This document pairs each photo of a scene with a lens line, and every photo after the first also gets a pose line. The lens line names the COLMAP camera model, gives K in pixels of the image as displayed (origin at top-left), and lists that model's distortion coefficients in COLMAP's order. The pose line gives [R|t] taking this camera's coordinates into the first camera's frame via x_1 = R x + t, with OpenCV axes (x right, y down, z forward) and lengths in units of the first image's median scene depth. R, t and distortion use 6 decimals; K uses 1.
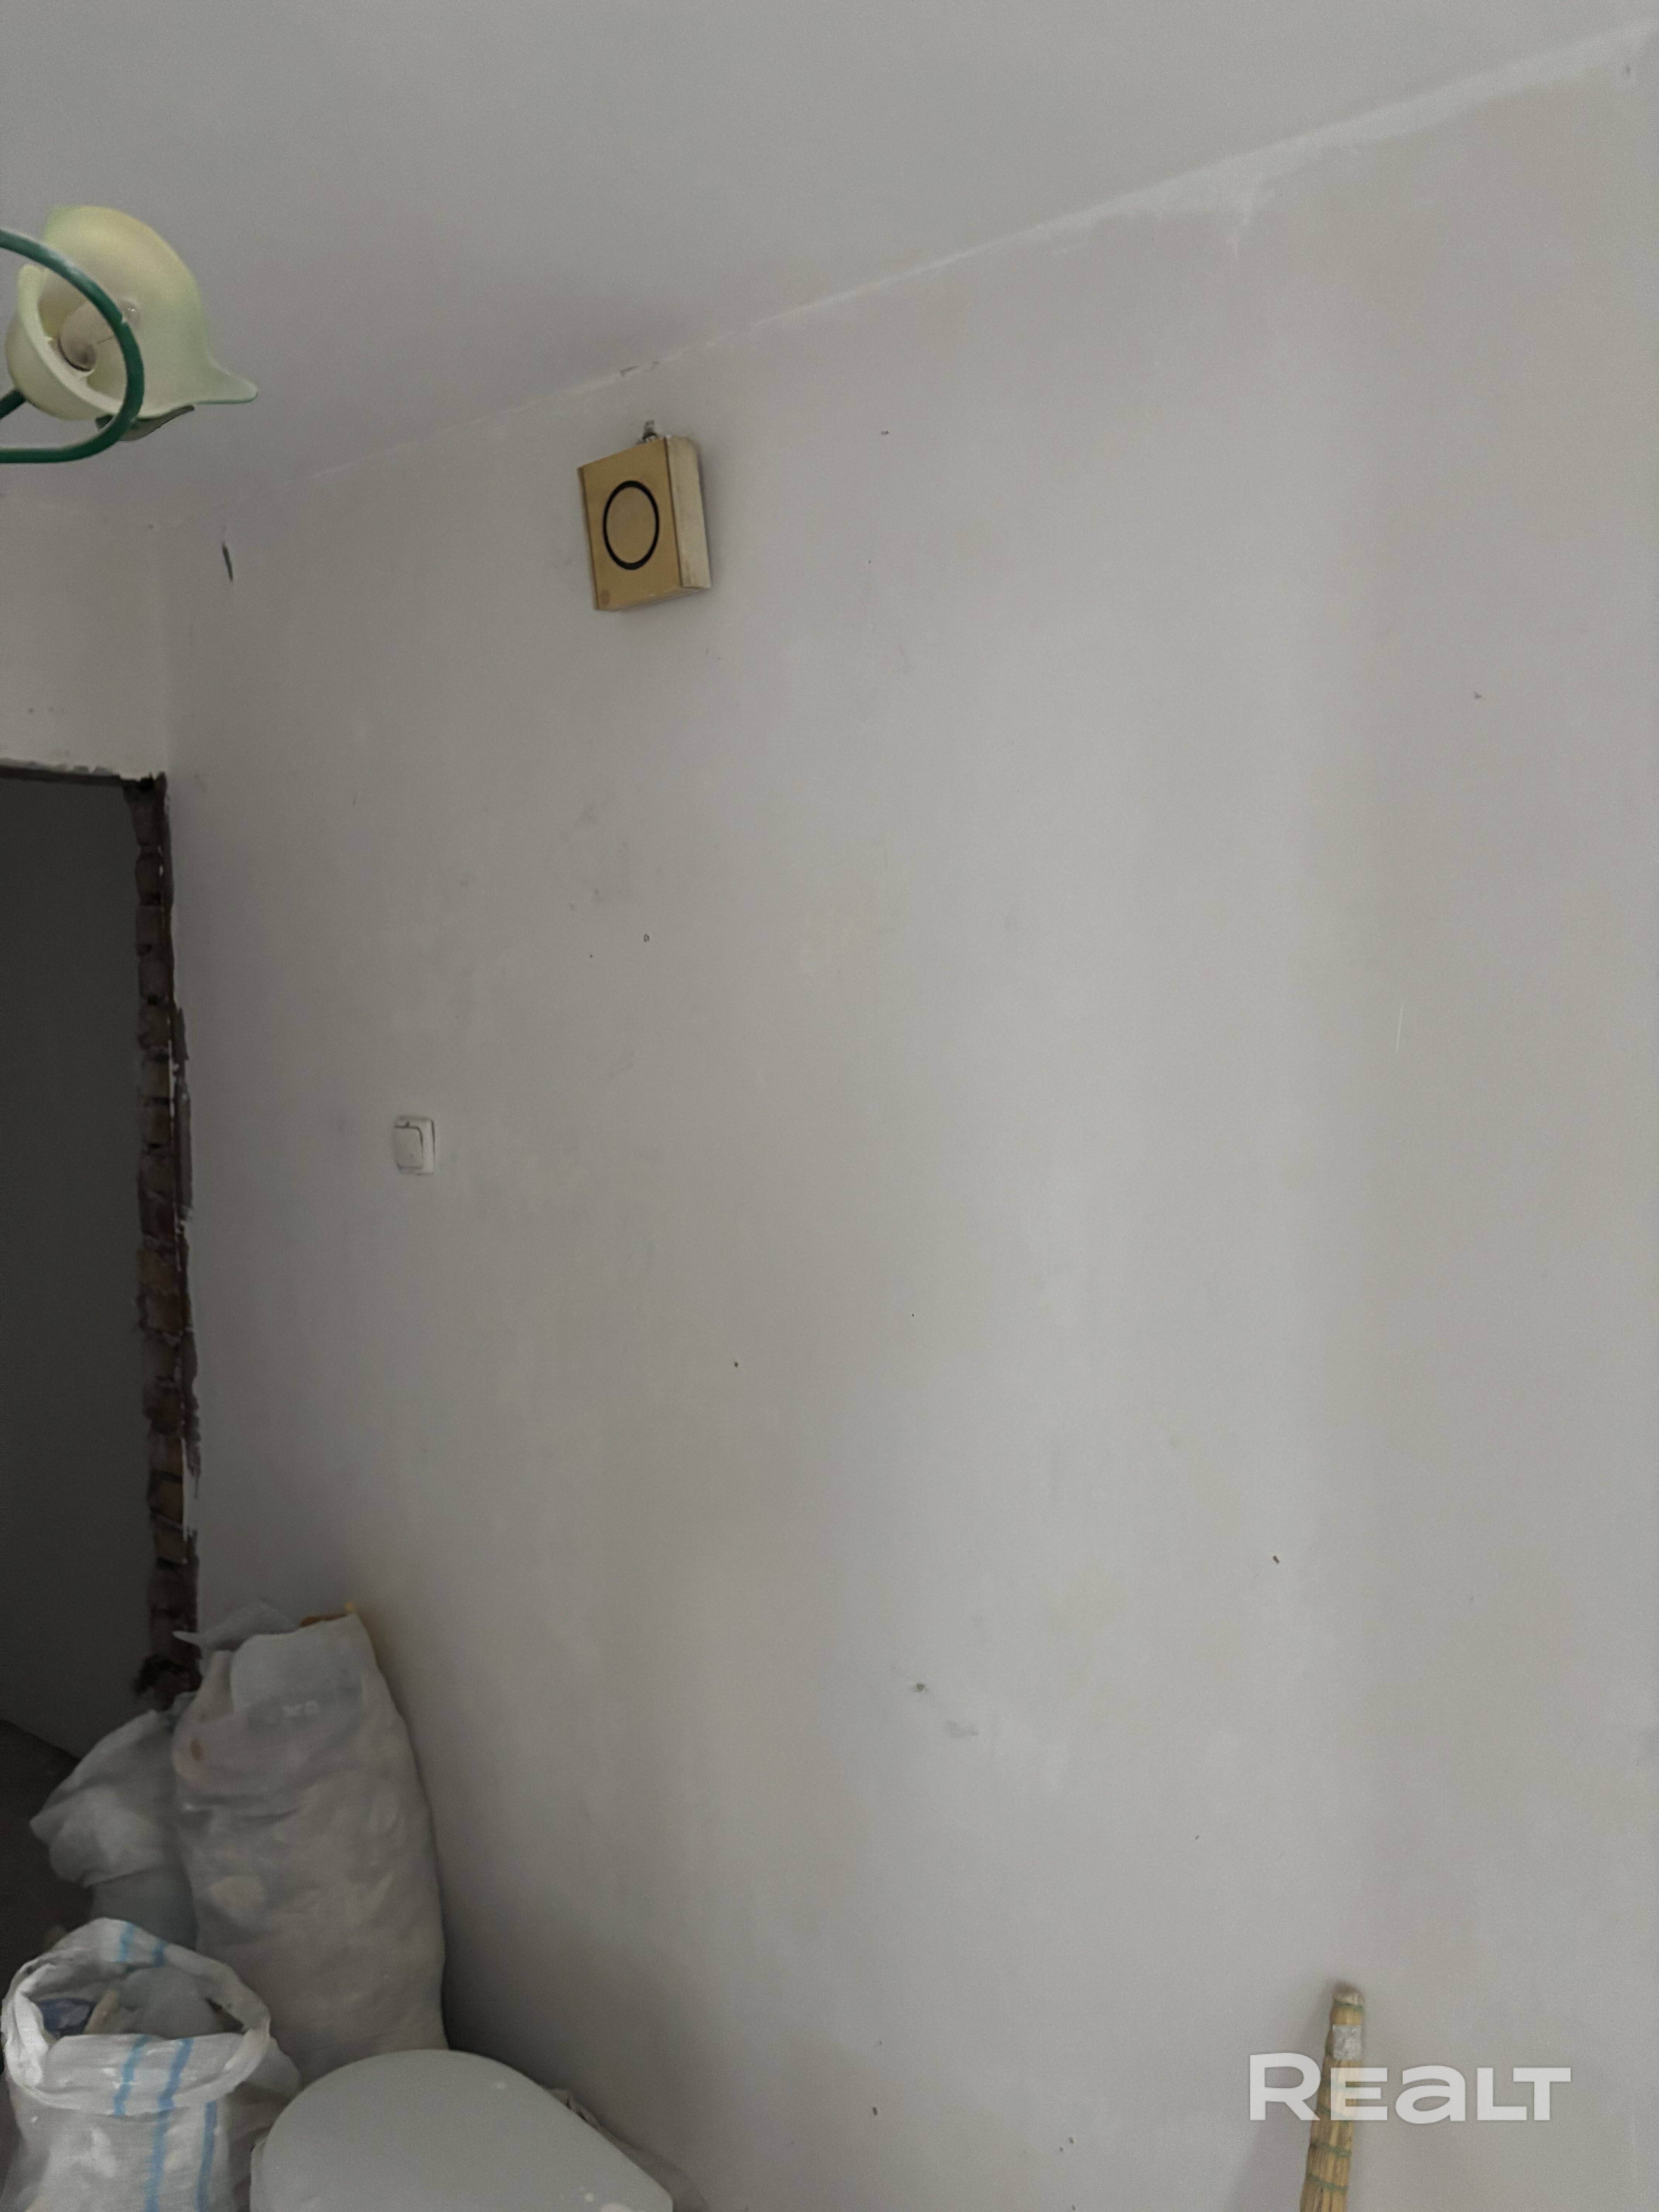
lens RADIAL K [[1664.3, 0, 828.1], [0, 1664.3, 1094.6], [0, 0, 1]] dist [0.018387, -0.002176]
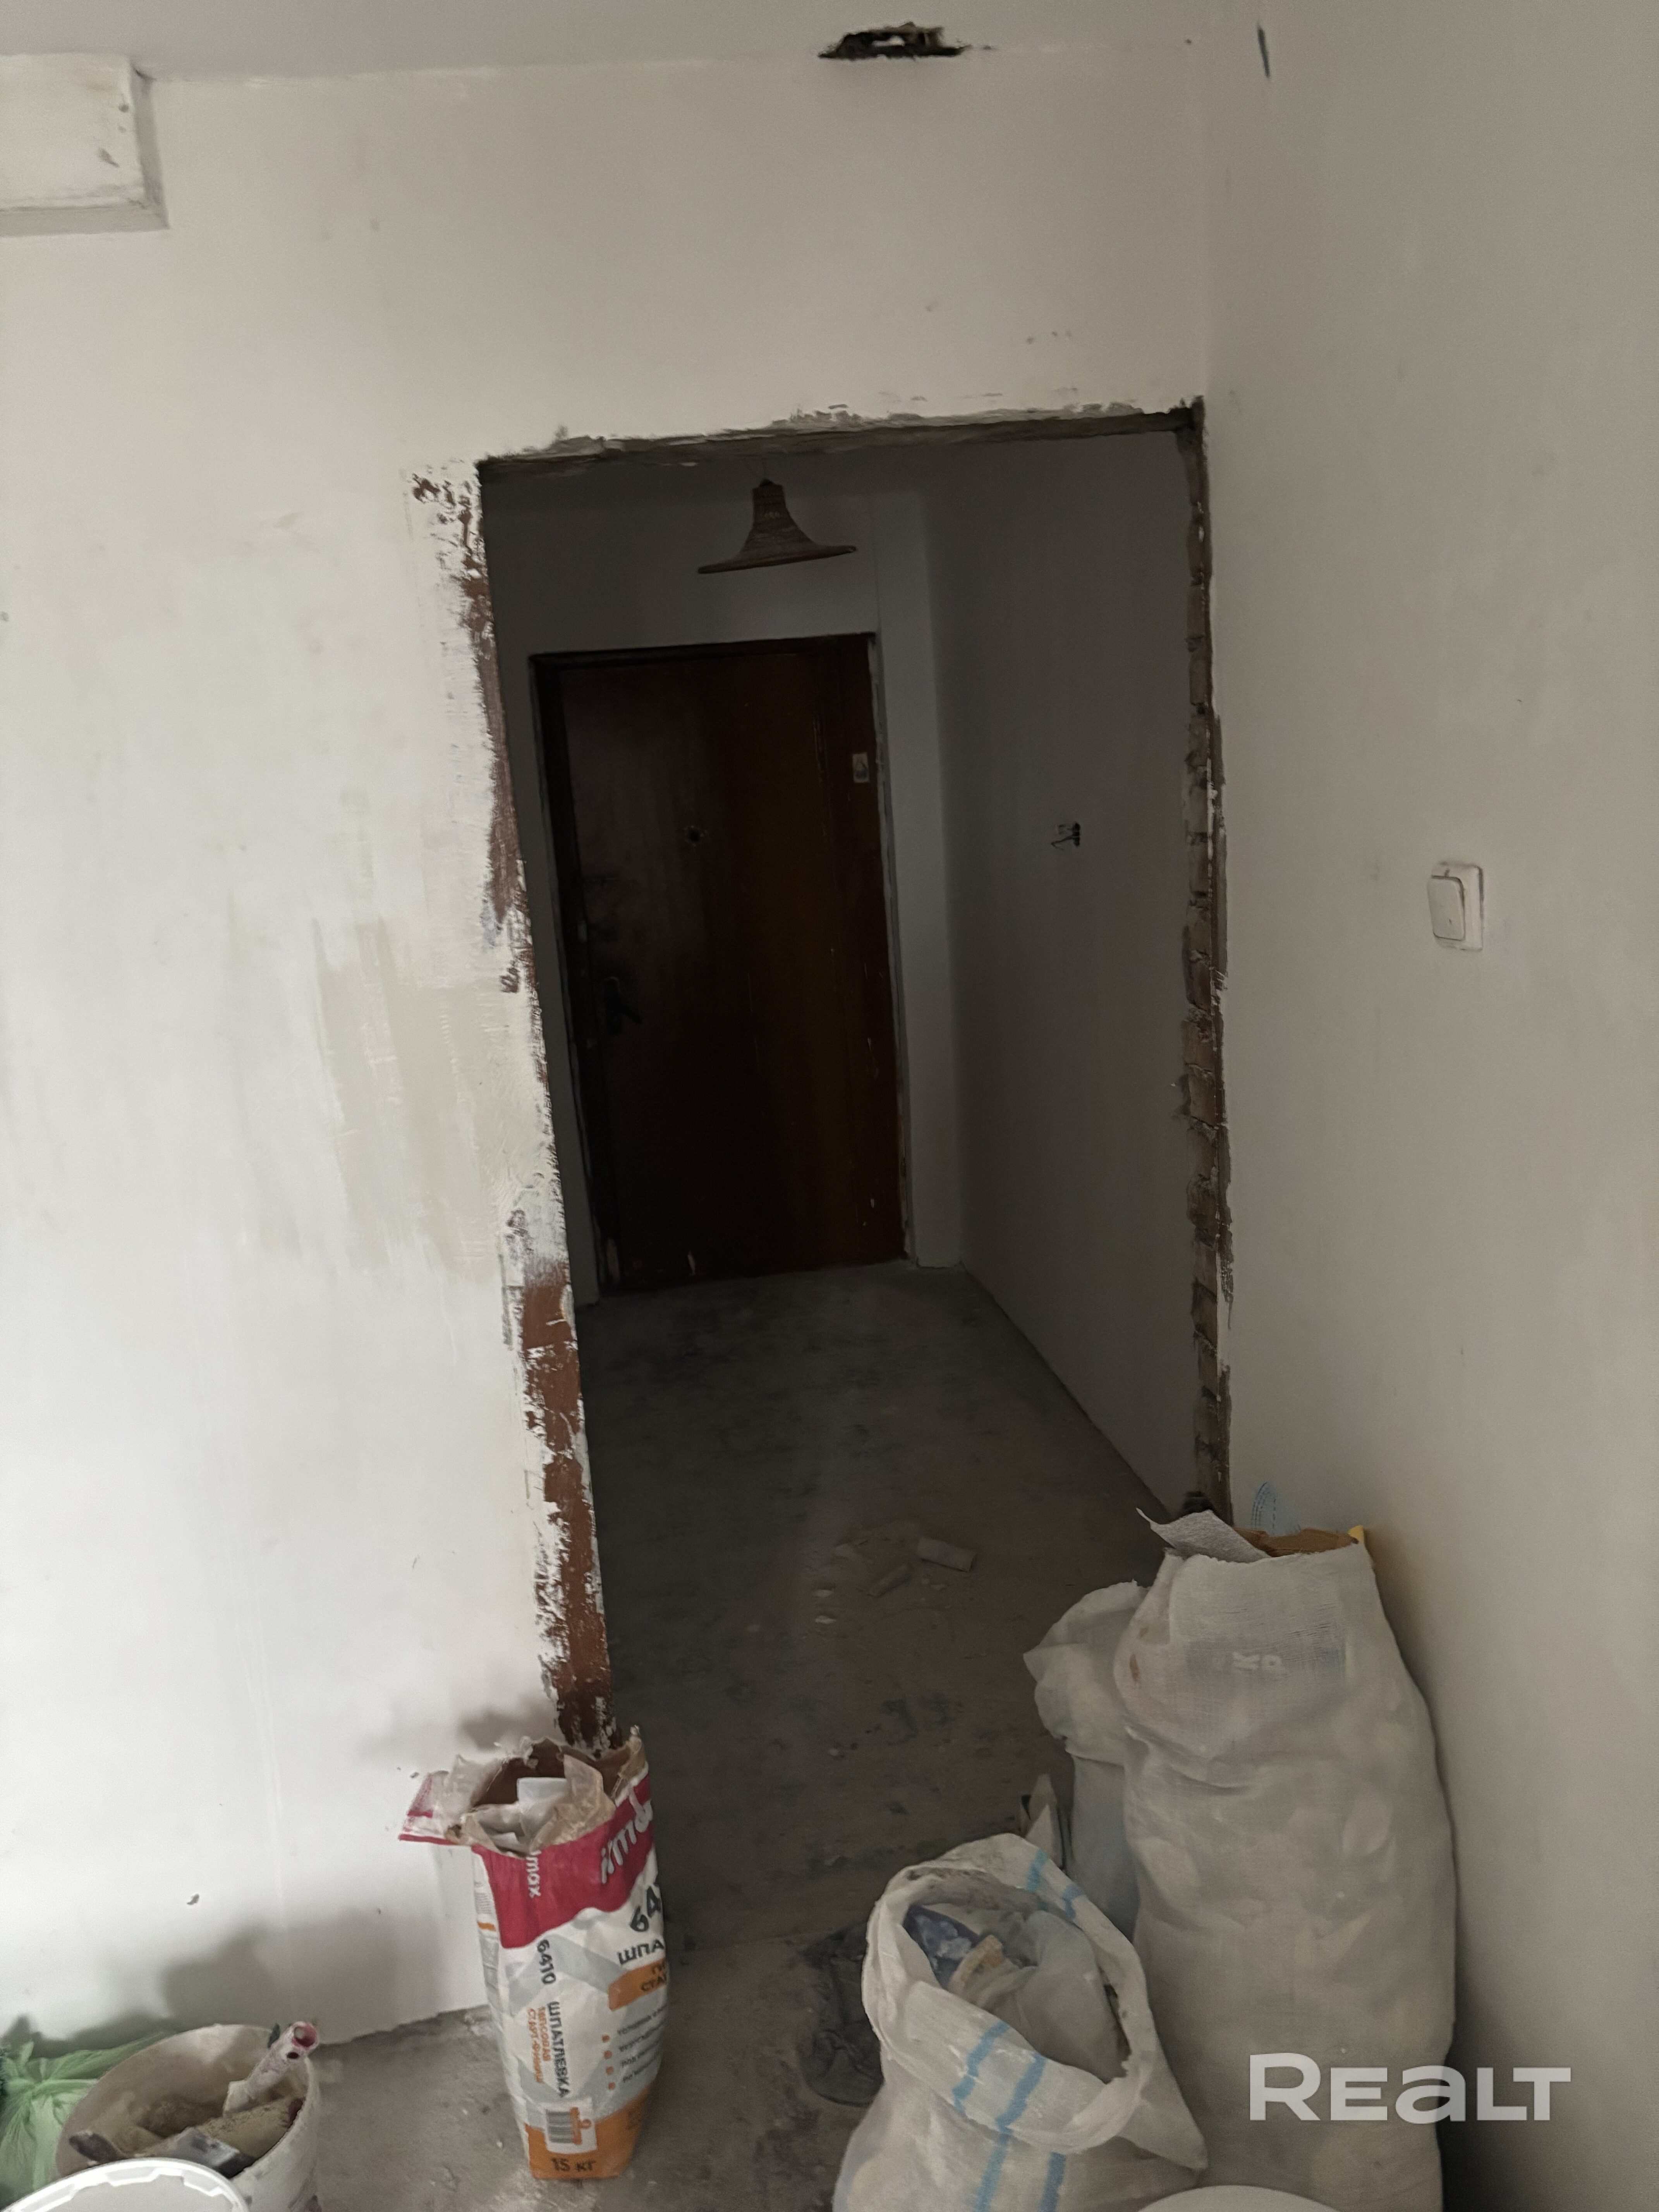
lens RADIAL K [[1664.3, 0, 828.1], [0, 1664.3, 1094.6], [0, 0, 1]] dist [0.018387, -0.002176]
pose [[0.726892, 0.096366, -0.679957, 0.024506], [0.016028, 0.987456, 0.157080, -0.003102], [0.686565, -0.125079, 0.716229, 0.315317]]
